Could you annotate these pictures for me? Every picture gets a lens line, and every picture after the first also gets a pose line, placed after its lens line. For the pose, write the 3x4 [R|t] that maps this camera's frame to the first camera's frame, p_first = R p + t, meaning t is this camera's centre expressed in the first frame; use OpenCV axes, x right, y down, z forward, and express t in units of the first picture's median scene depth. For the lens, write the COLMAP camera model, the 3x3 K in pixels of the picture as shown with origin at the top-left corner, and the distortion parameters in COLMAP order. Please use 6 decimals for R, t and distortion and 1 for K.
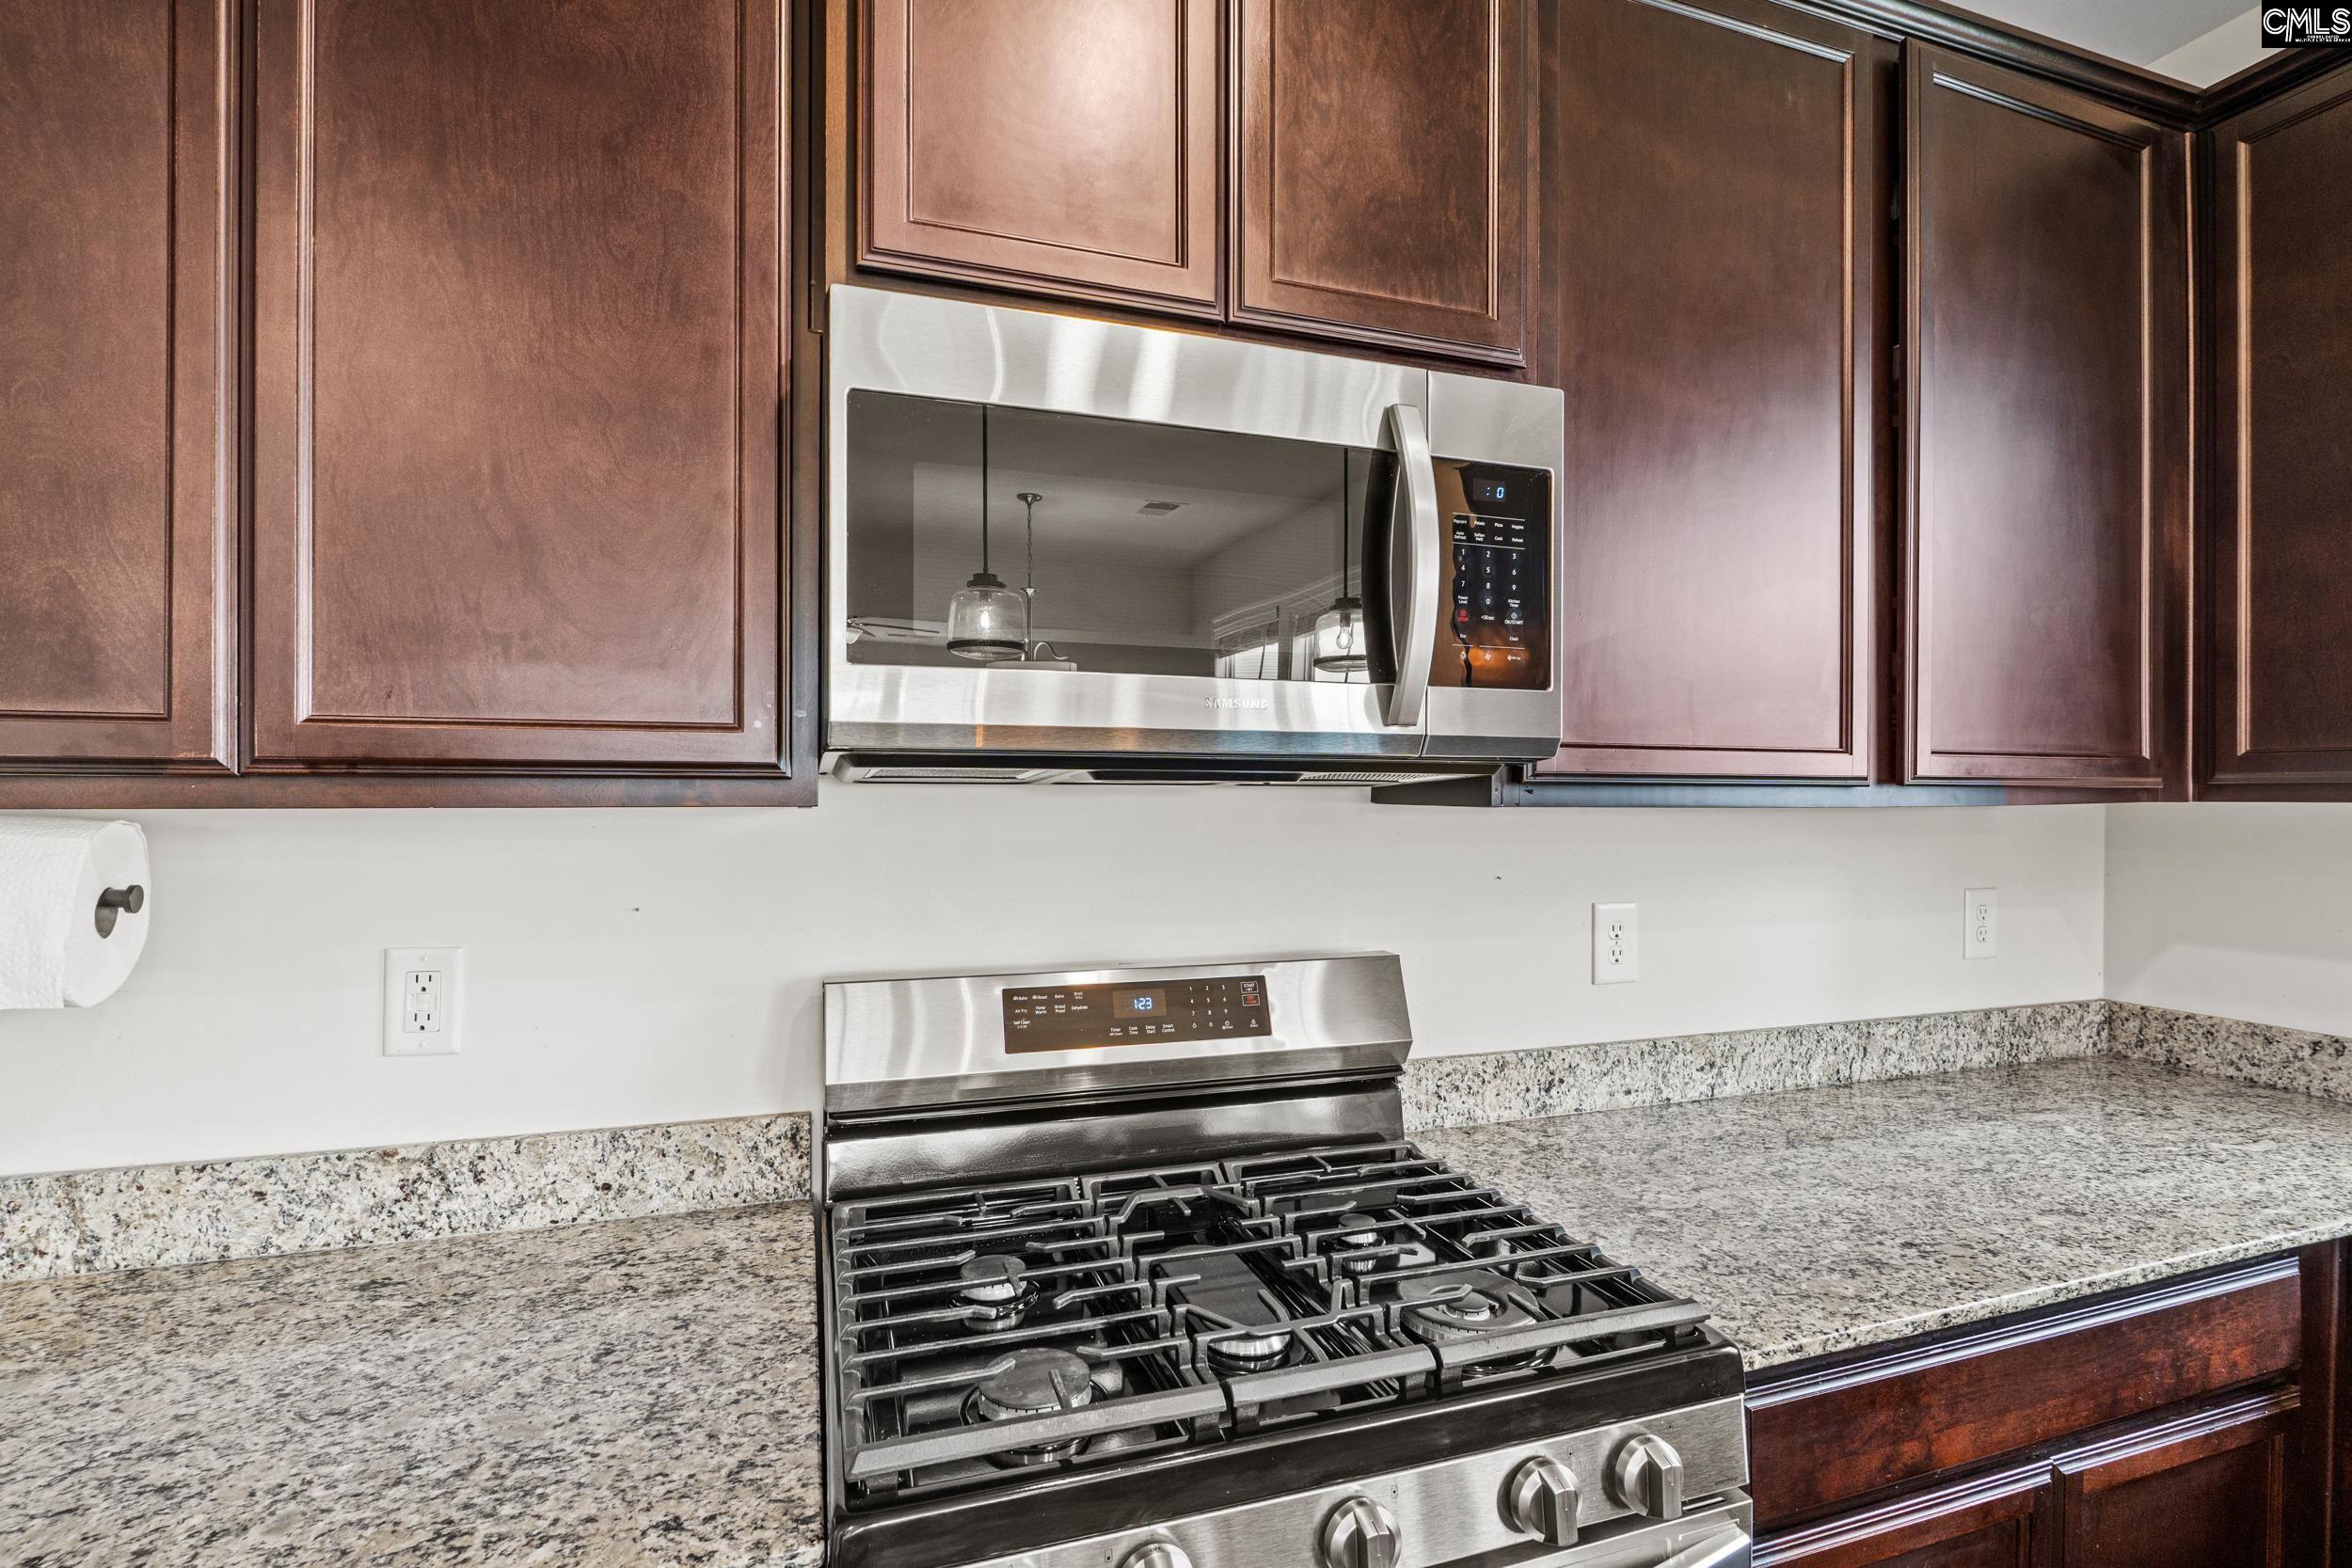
lens RADIAL K [[1083.3, 0, 1167.4], [0, 1083.3, 793.7], [0, 0, 1]] dist [-0.007341, 0.000560]
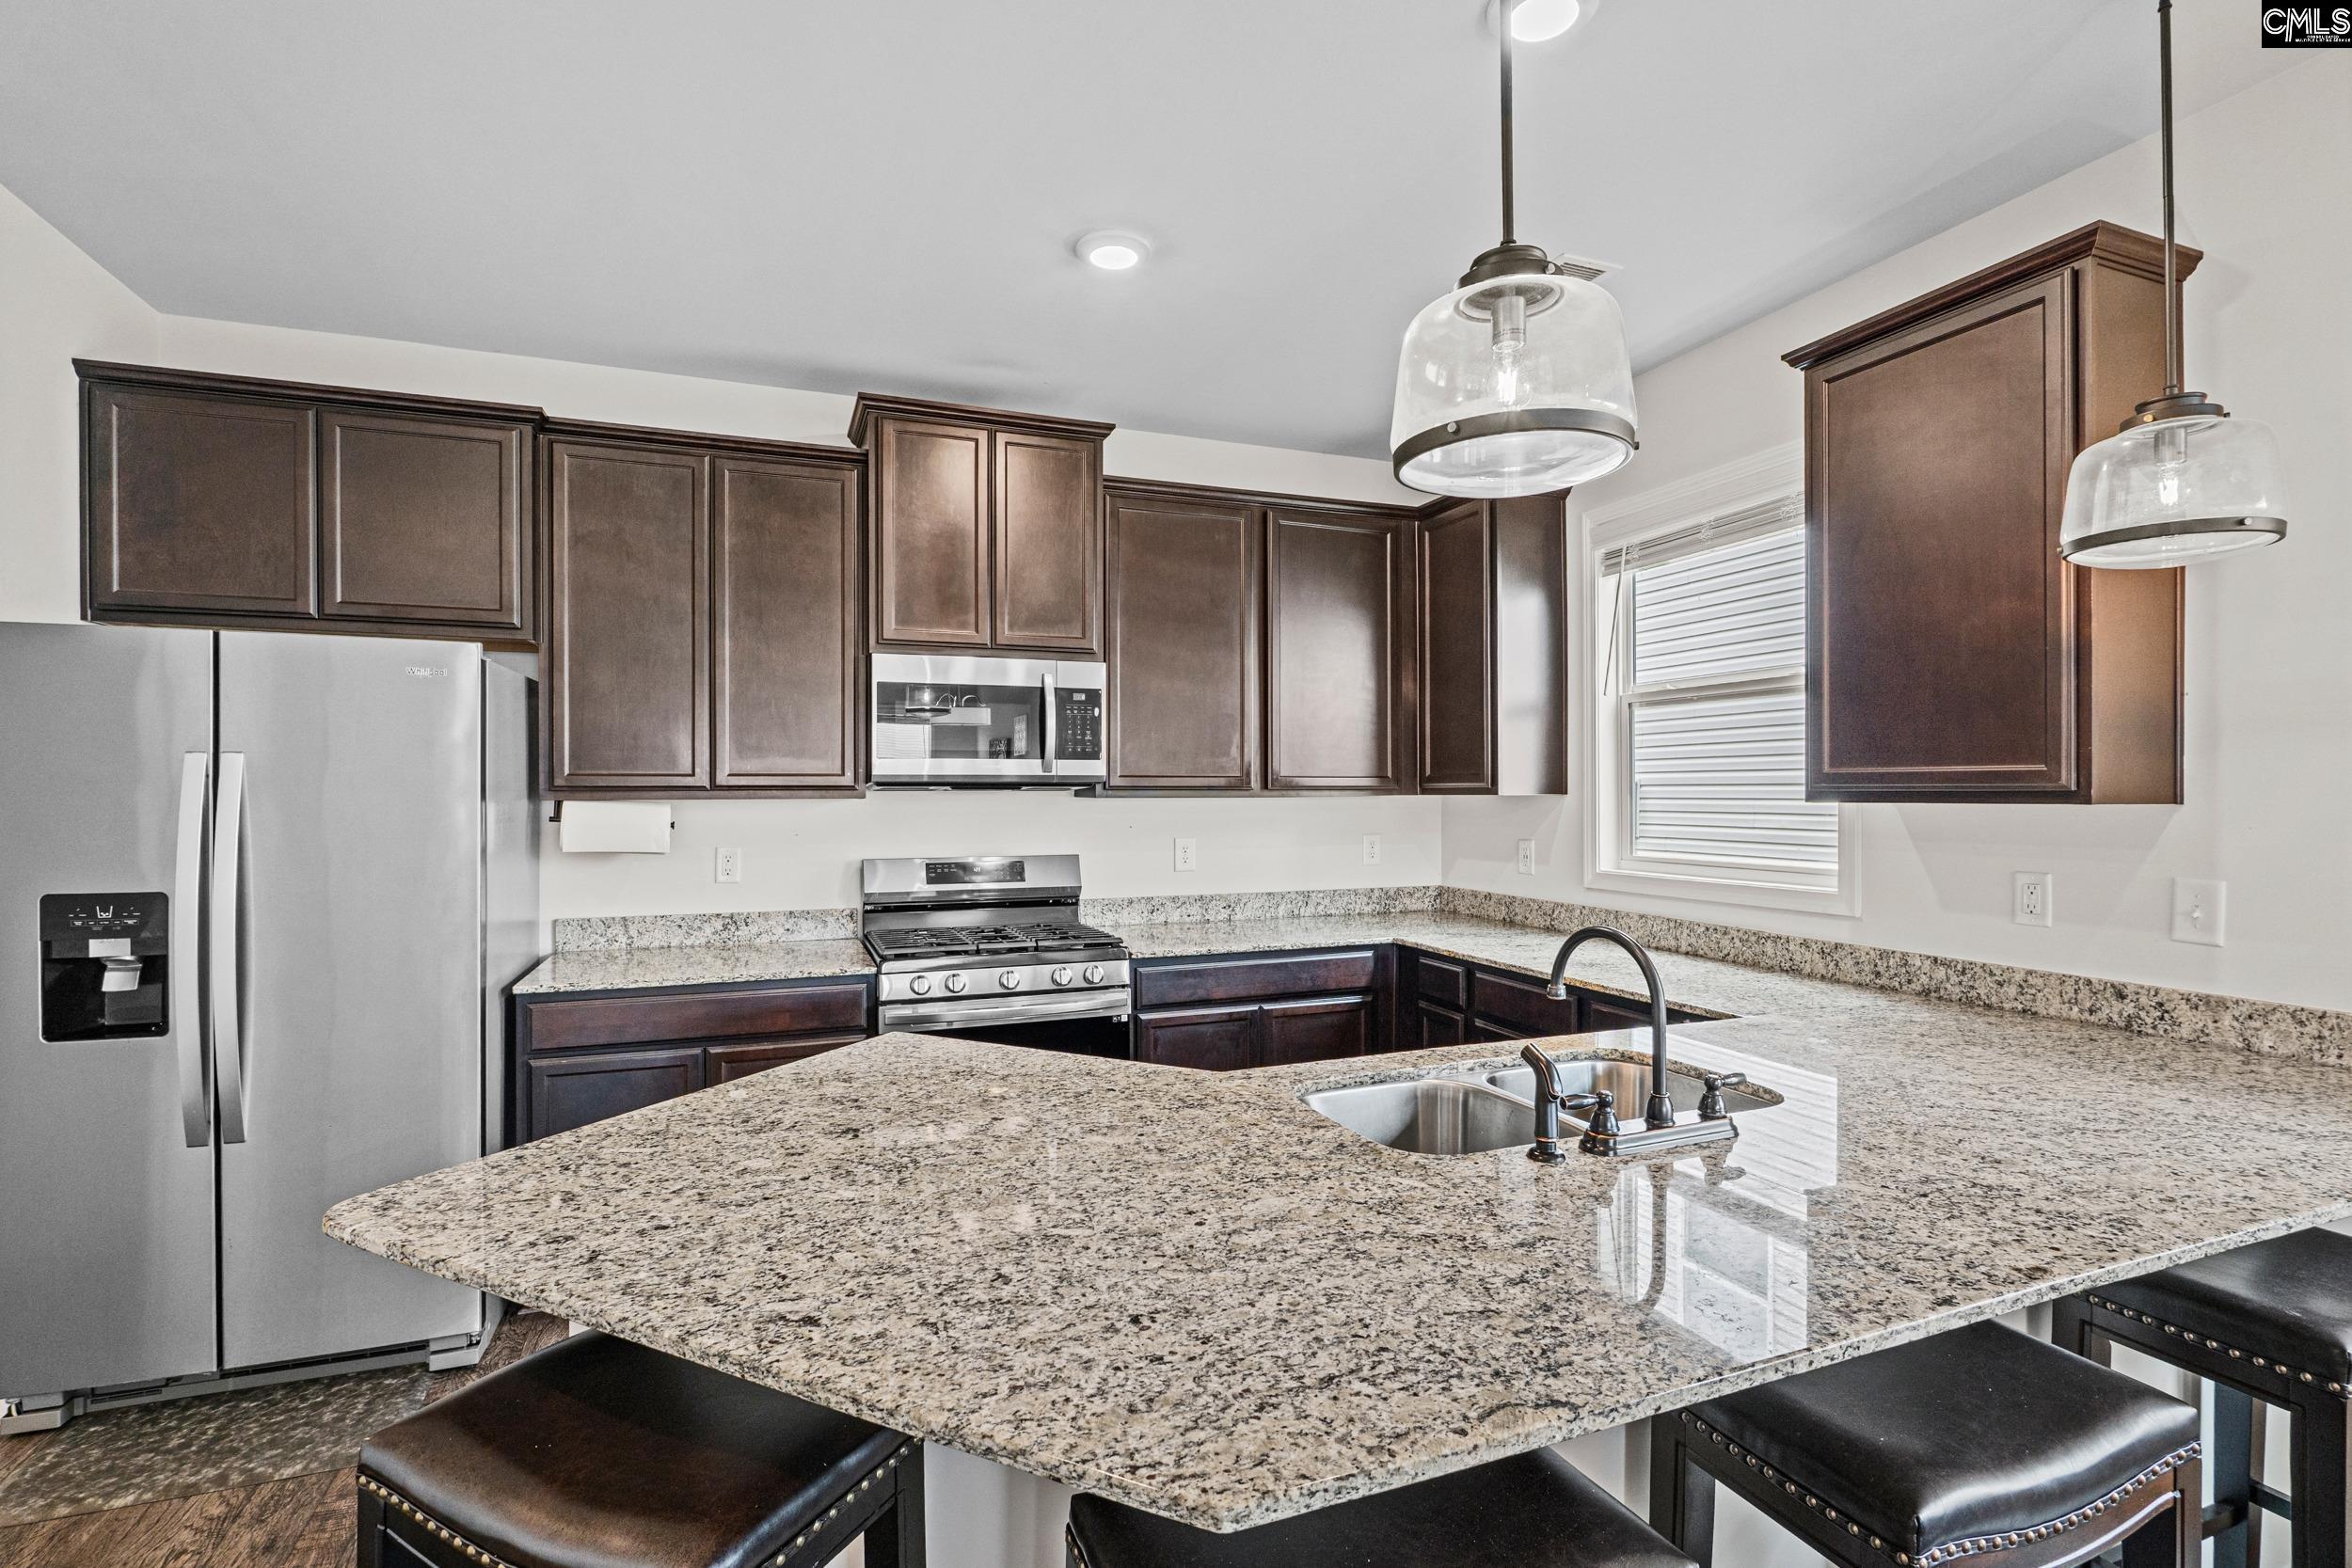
lens RADIAL K [[1083.3, 0, 1168.7], [0, 1083.3, 786.2], [0, 0, 1]] dist [-0.007341, 0.000560]
pose [[0.999231, -0.006727, 0.038616, 0.412375], [0.007109, 0.999927, -0.009765, 0.011971], [-0.038547, 0.010032, 0.999206, -2.039184]]
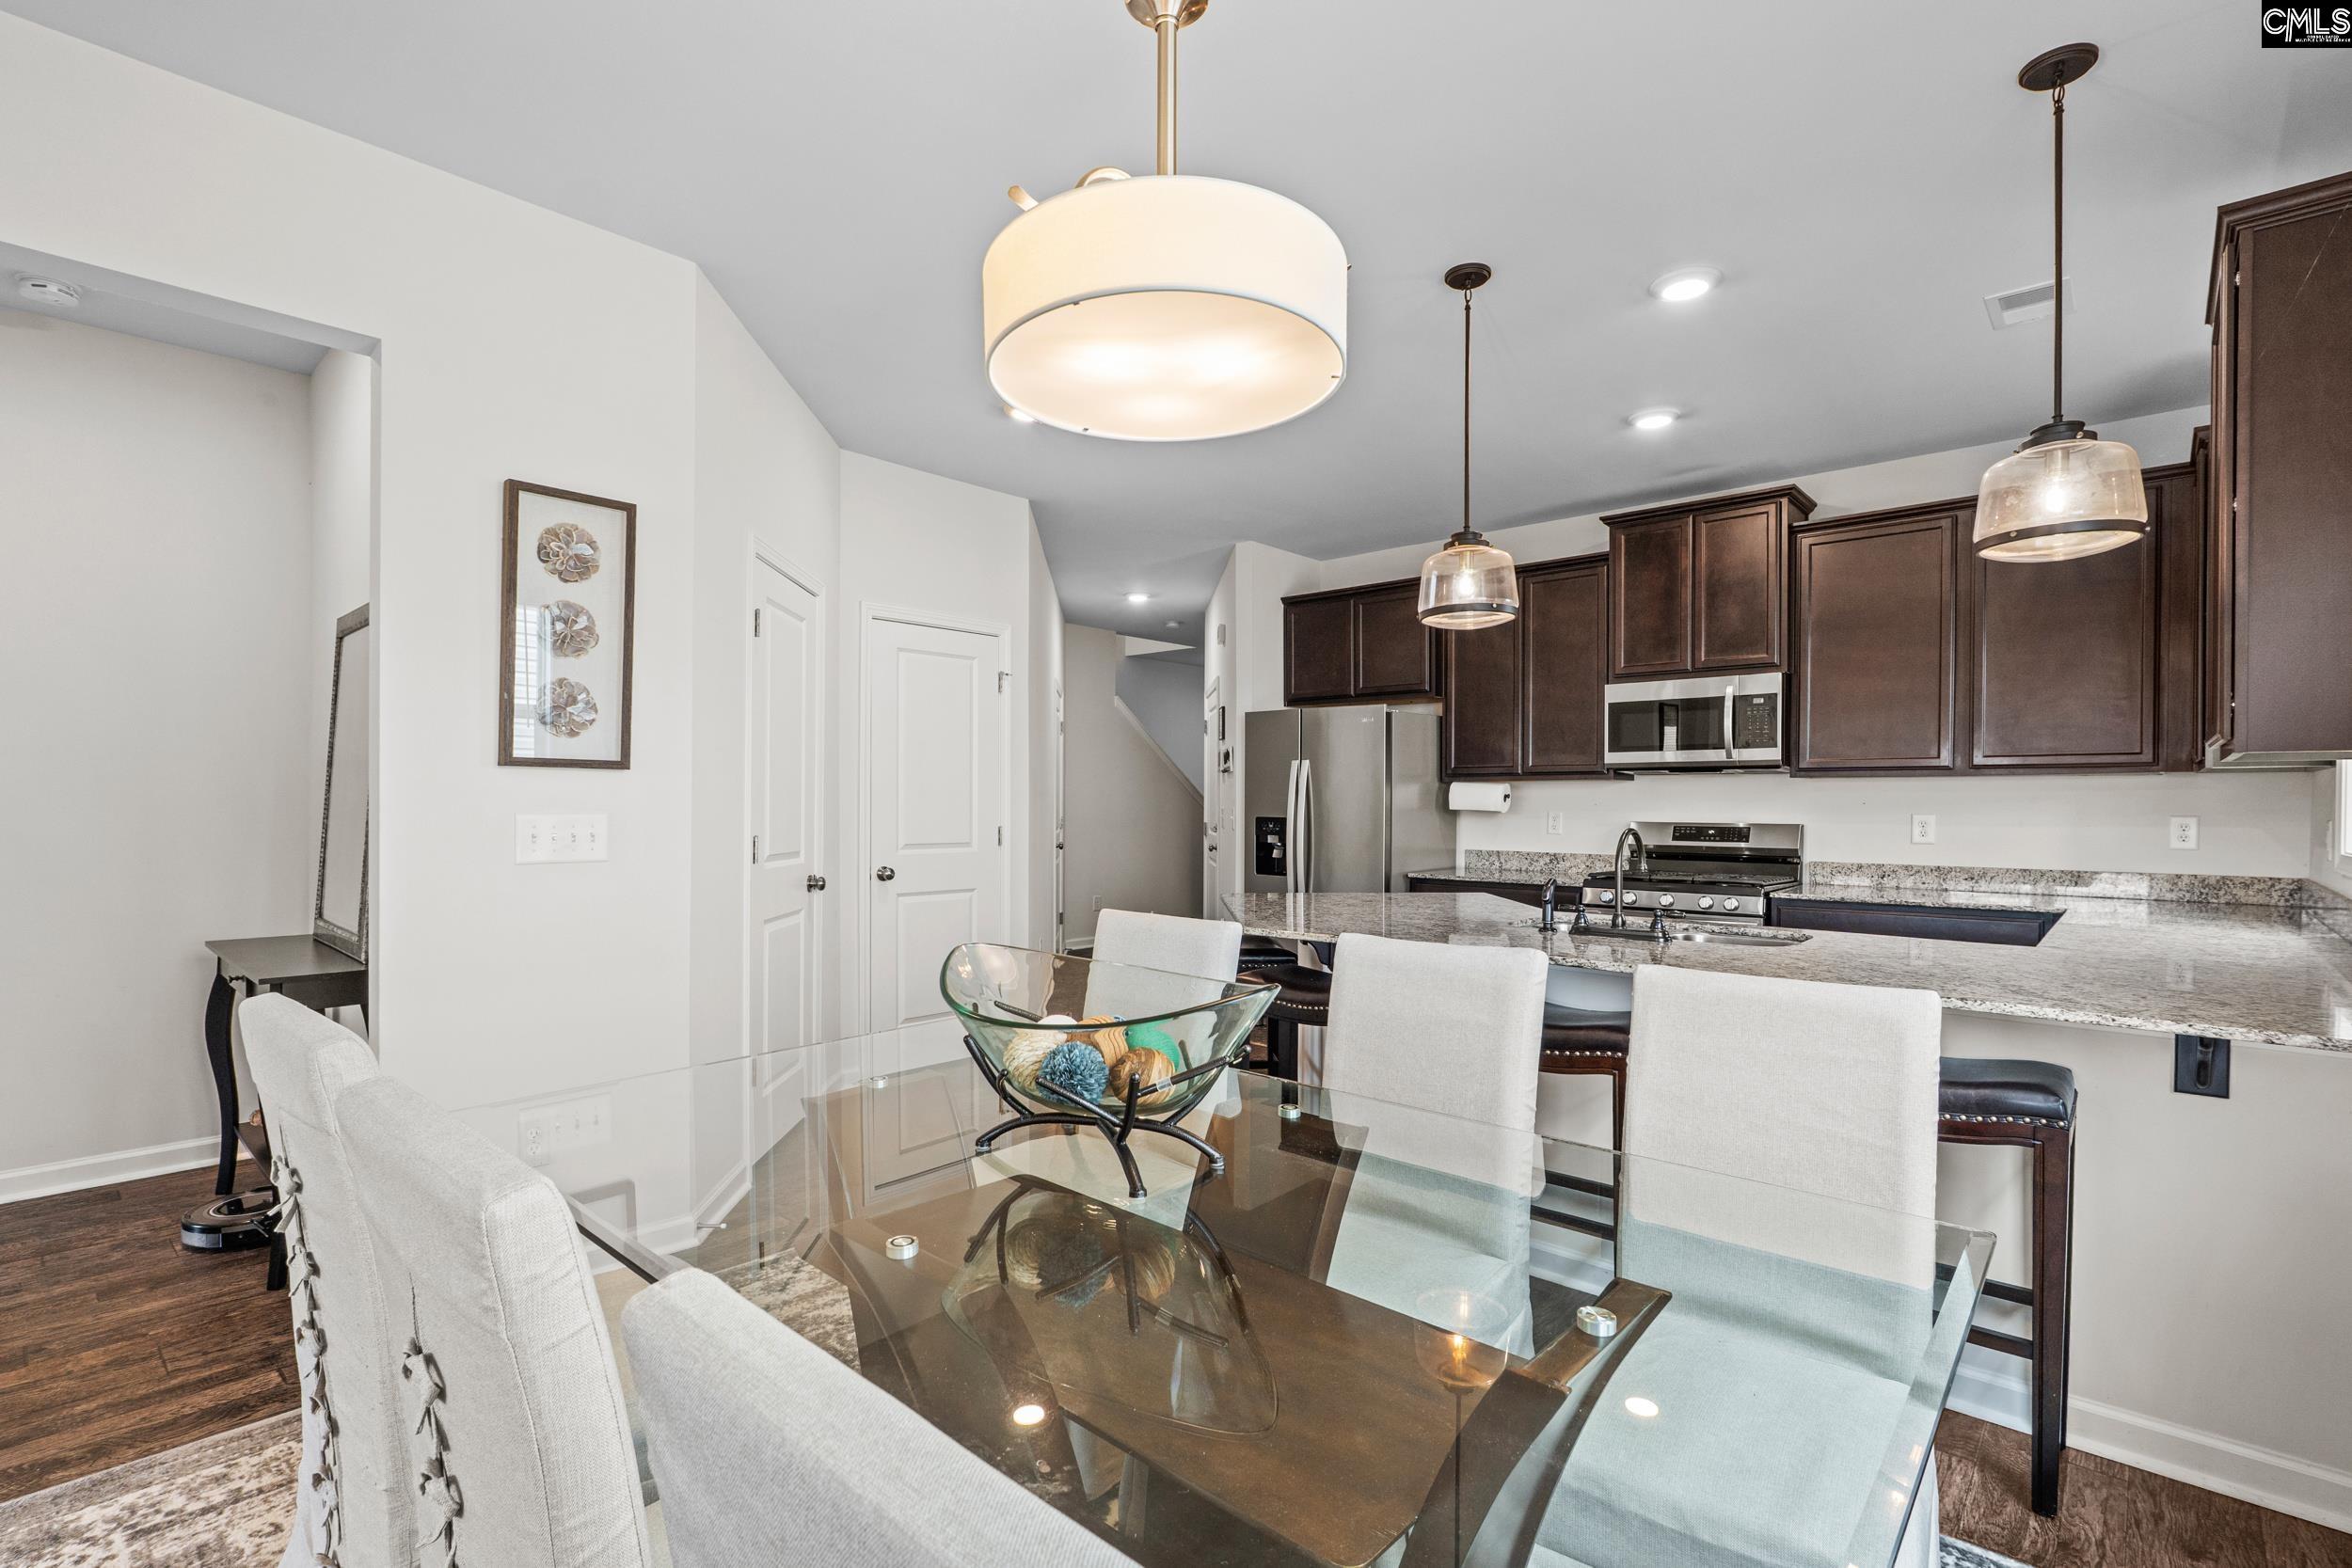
lens RADIAL K [[1083.3, 0, 1175.5], [0, 1083.3, 797.4], [0, 0, 1]] dist [-0.007341, 0.000560]
pose [[0.488088, -0.008734, -0.872751, 2.682503], [-0.007565, 0.999870, -0.014237, 0.159043], [0.872762, 0.013551, 0.487958, -2.810820]]
